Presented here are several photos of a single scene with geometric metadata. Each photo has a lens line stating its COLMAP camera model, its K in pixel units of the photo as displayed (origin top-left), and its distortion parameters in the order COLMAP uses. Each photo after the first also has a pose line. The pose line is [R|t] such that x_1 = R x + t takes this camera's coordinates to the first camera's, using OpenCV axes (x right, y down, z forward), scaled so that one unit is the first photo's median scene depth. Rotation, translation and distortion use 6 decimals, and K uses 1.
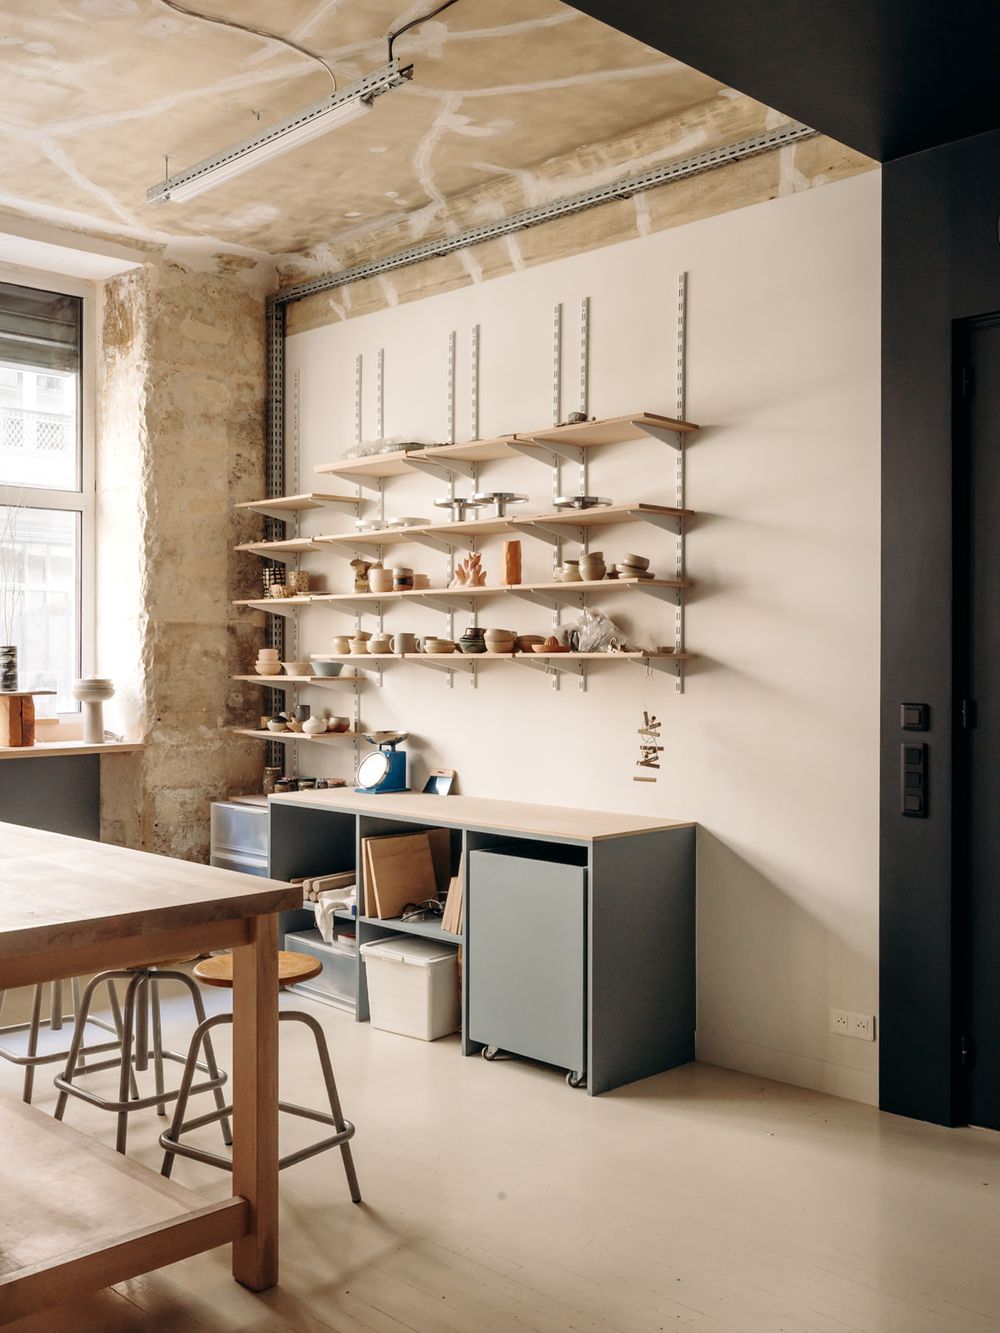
lens RADIAL K [[1313.0, 0, 499.8], [0, 1313.0, 661.5], [0, 0, 1]] dist [0.017421, 0.000000]
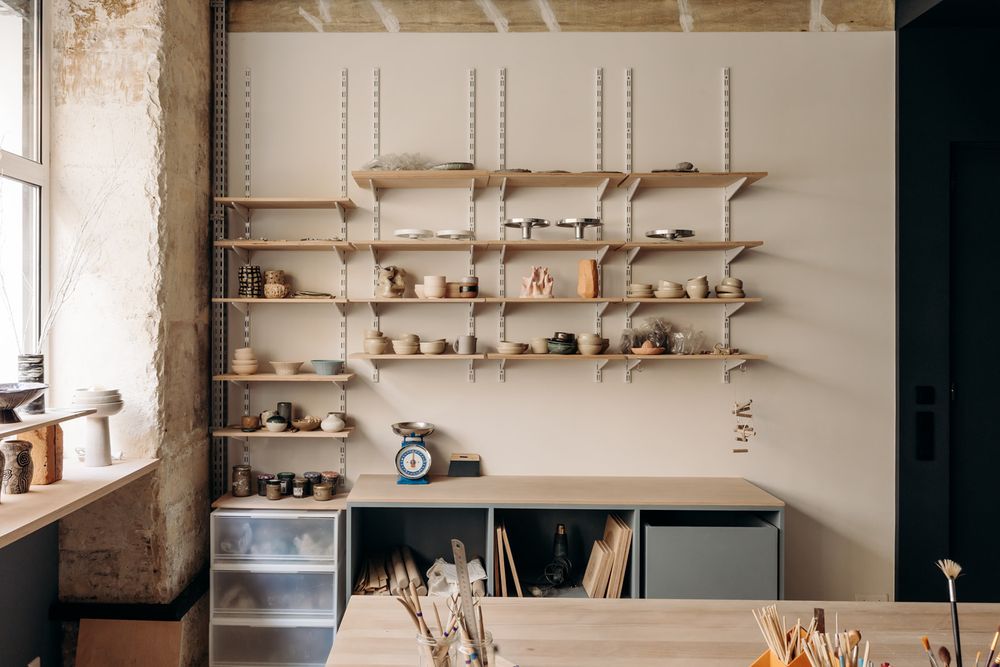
lens RADIAL K [[848.9, 0, 499.4], [0, 848.9, 335.2], [0, 0, 1]] dist [-0.004242, 0.021293]
pose [[0.722147, -0.008085, 0.691692, -0.541960], [0.001320, 0.999946, 0.010311, -0.029013], [-0.691738, -0.006533, 0.722119, 0.464082]]
